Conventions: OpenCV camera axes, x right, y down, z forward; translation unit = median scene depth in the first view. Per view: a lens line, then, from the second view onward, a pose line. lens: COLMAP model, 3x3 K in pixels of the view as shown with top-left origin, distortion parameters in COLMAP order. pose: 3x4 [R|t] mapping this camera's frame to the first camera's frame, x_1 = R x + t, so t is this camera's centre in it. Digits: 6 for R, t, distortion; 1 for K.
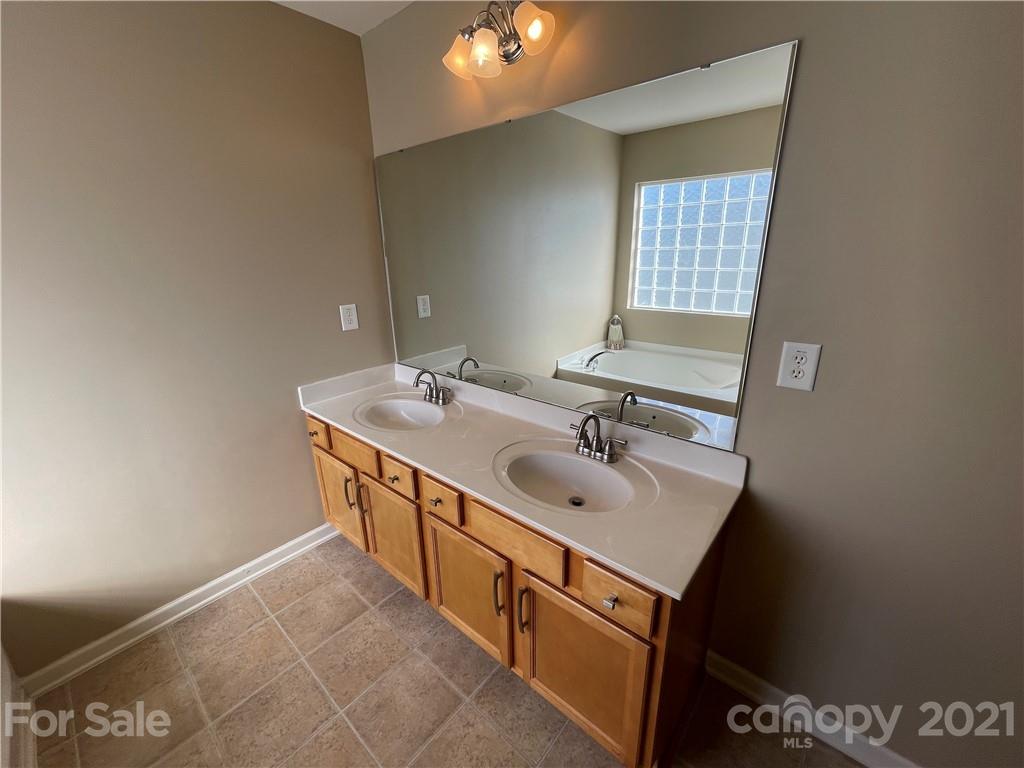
lens RADIAL K [[409.4, 0, 512.7], [0, 409.4, 383.1], [0, 0, 1]] dist [-0.001168, -0.000466]
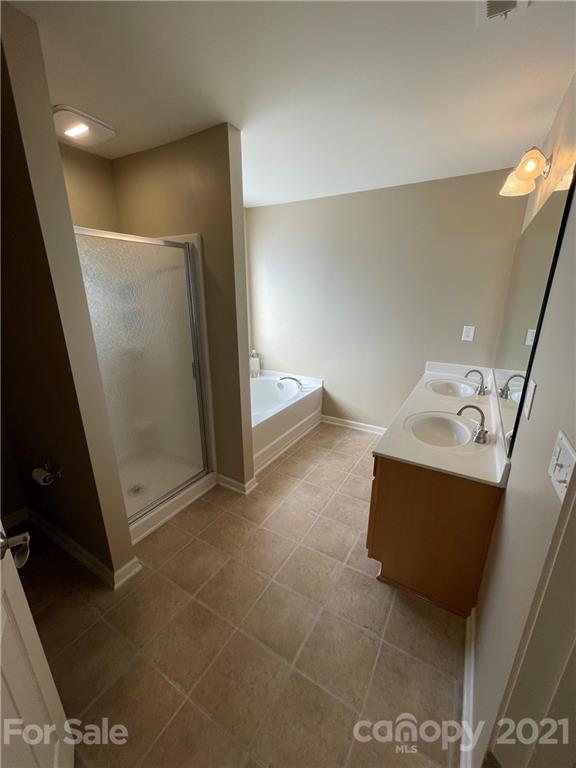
lens RADIAL K [[307.1, 0, 289.8], [0, 307.1, 384.8], [0, 0, 1]] dist [-0.001168, -0.000466]
pose [[0.168432, 0.306685, -0.936790, 0.942418], [-0.311976, 0.918098, 0.244473, -0.051129], [0.935041, 0.251078, 0.250316, 0.019152]]
